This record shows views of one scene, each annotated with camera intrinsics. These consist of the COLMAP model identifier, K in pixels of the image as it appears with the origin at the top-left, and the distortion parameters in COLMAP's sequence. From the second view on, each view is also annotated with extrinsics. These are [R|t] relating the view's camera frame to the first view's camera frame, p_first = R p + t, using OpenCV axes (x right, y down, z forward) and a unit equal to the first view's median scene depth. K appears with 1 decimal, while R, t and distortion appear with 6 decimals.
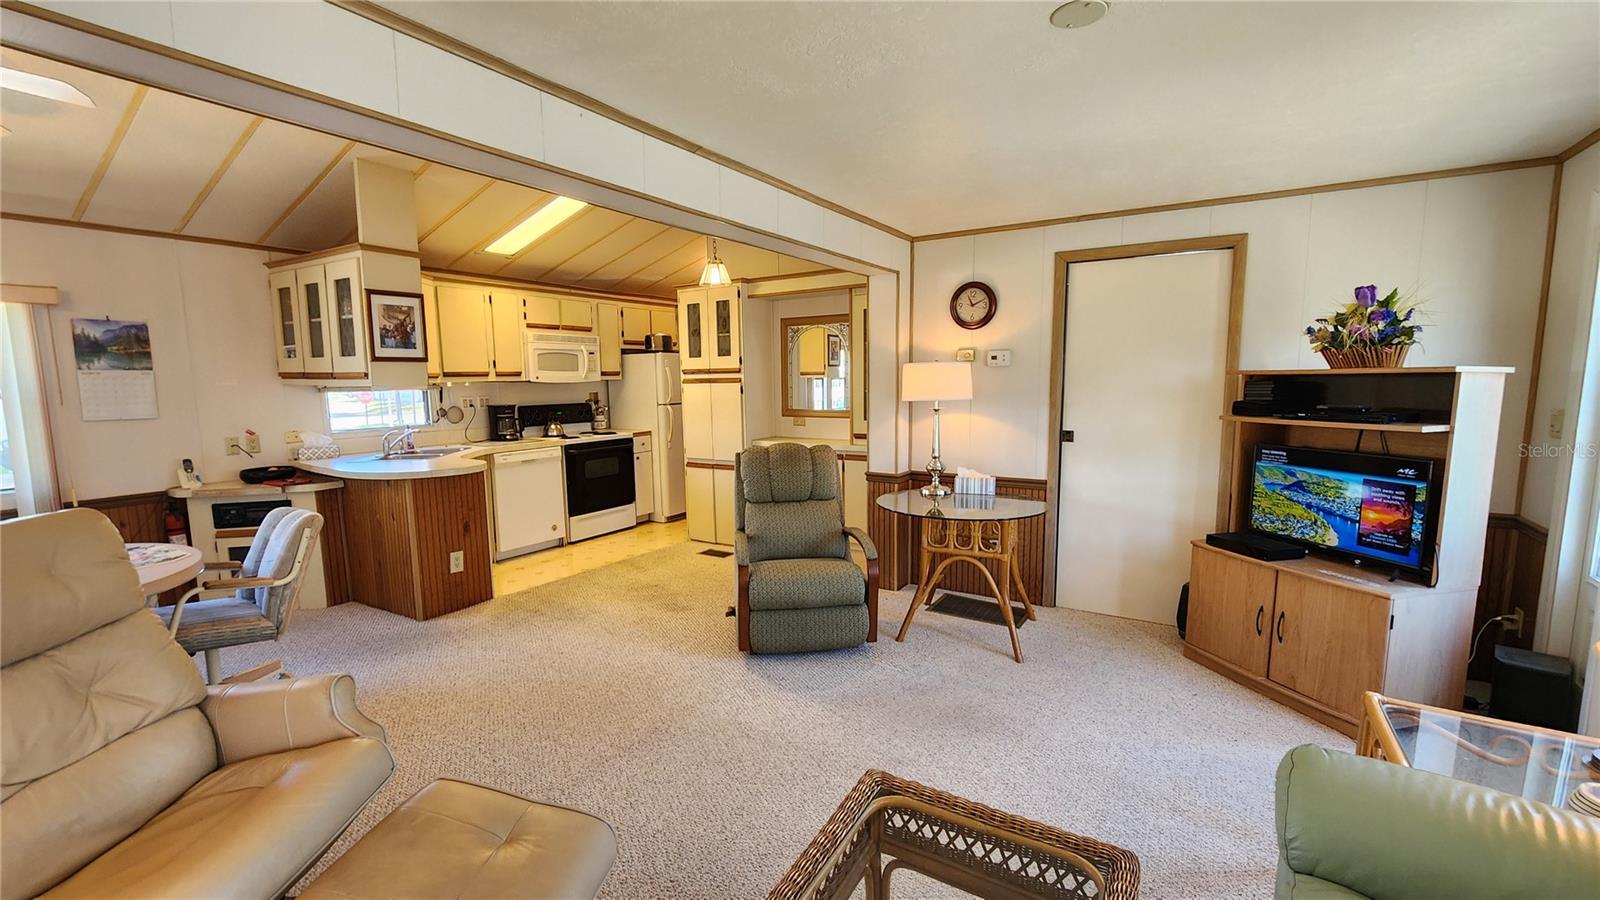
lens RADIAL K [[652.6, 0, 794.0], [0, 652.6, 456.9], [0, 0, 1]] dist [0.006579, -0.006292]
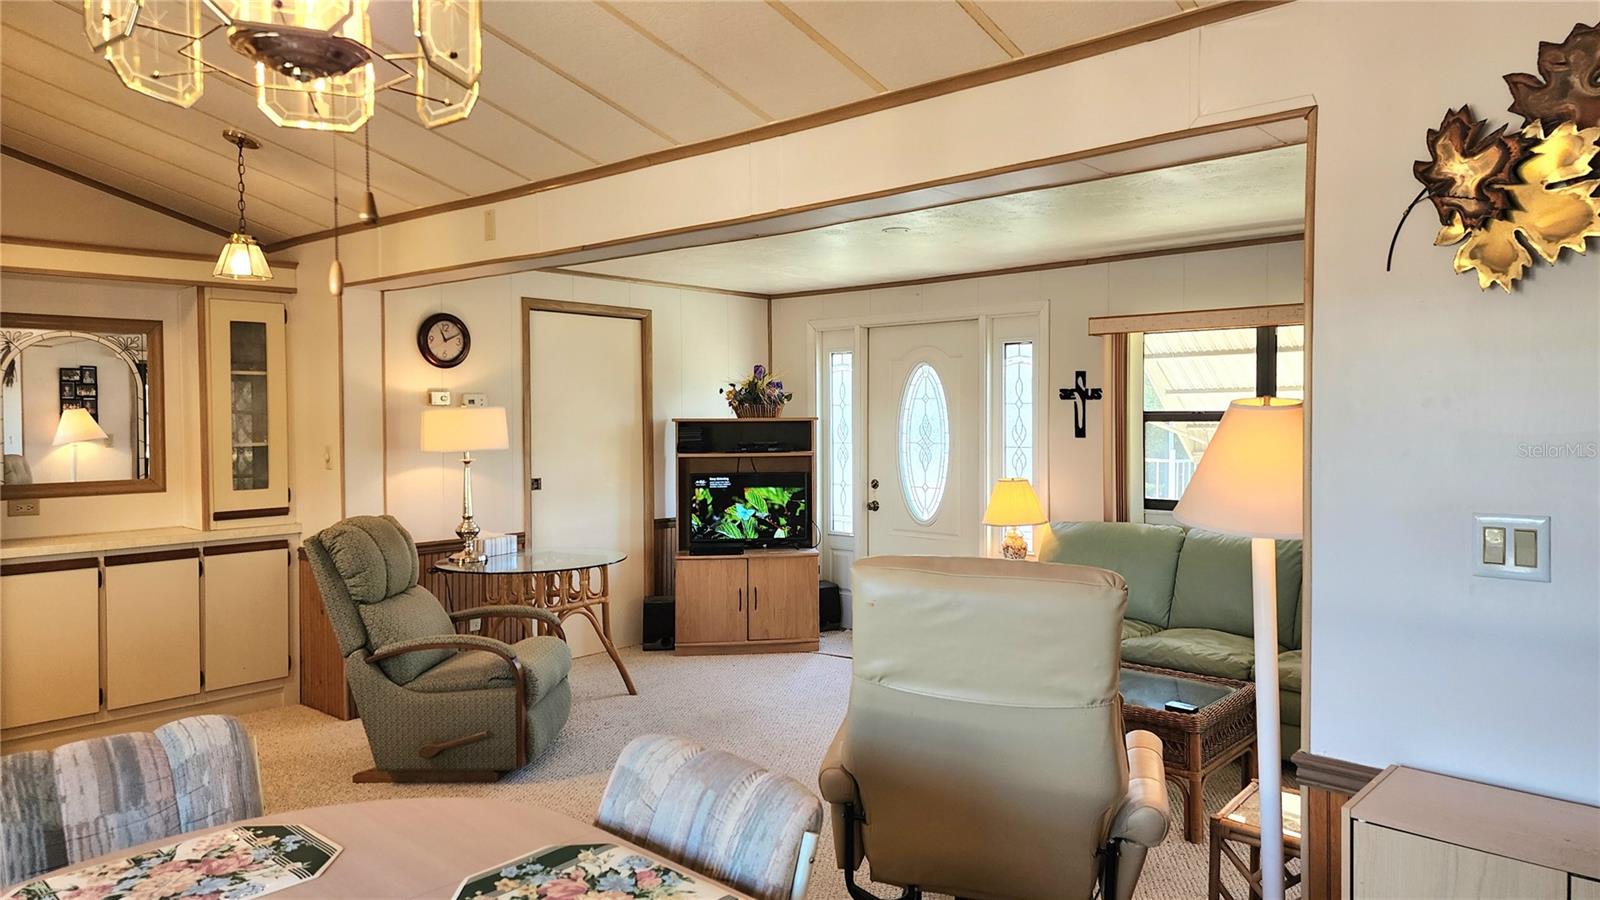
lens RADIAL K [[1058.2, 0, 829.7], [0, 1058.2, 440.9], [0, 0, 1]] dist [0.062310, -0.045440]
pose [[0.150320, -0.015372, 0.988518, -0.961856], [0.121979, 0.992528, -0.003115, -0.033558], [-0.981084, 0.121047, 0.151071, 0.291989]]
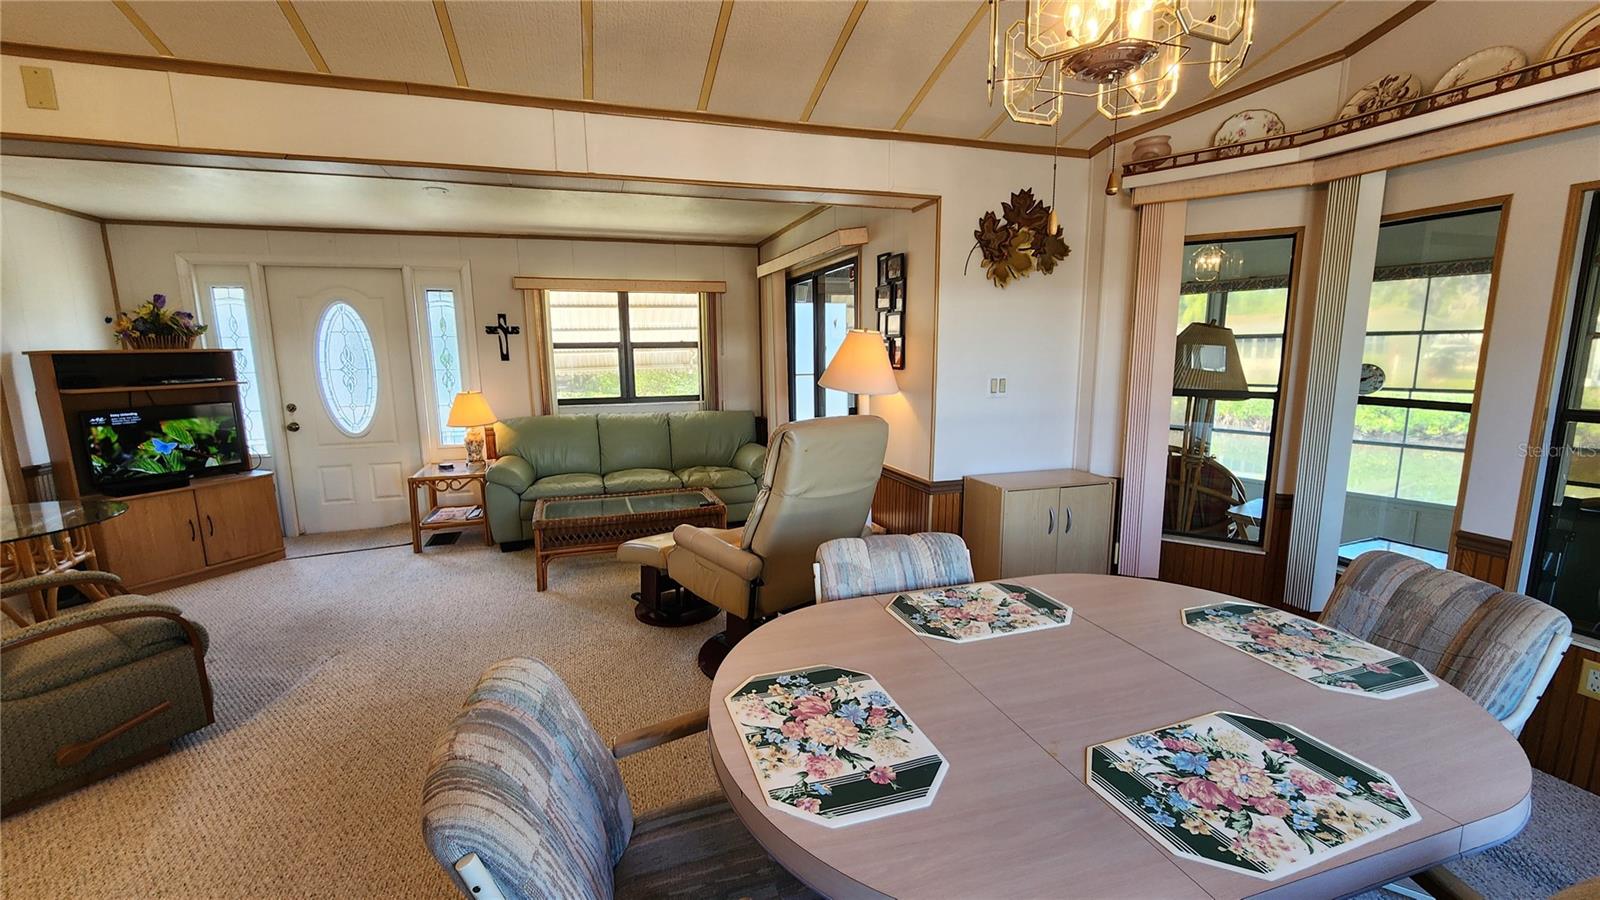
lens RADIAL K [[652.6, 0, 803.8], [0, 652.6, 453.0], [0, 0, 1]] dist [0.006579, -0.006292]
pose [[-0.779587, -0.082676, 0.620813, -0.765182], [0.094310, 0.964449, 0.246868, -0.085532], [-0.619153, 0.251004, -0.744075, 0.787687]]
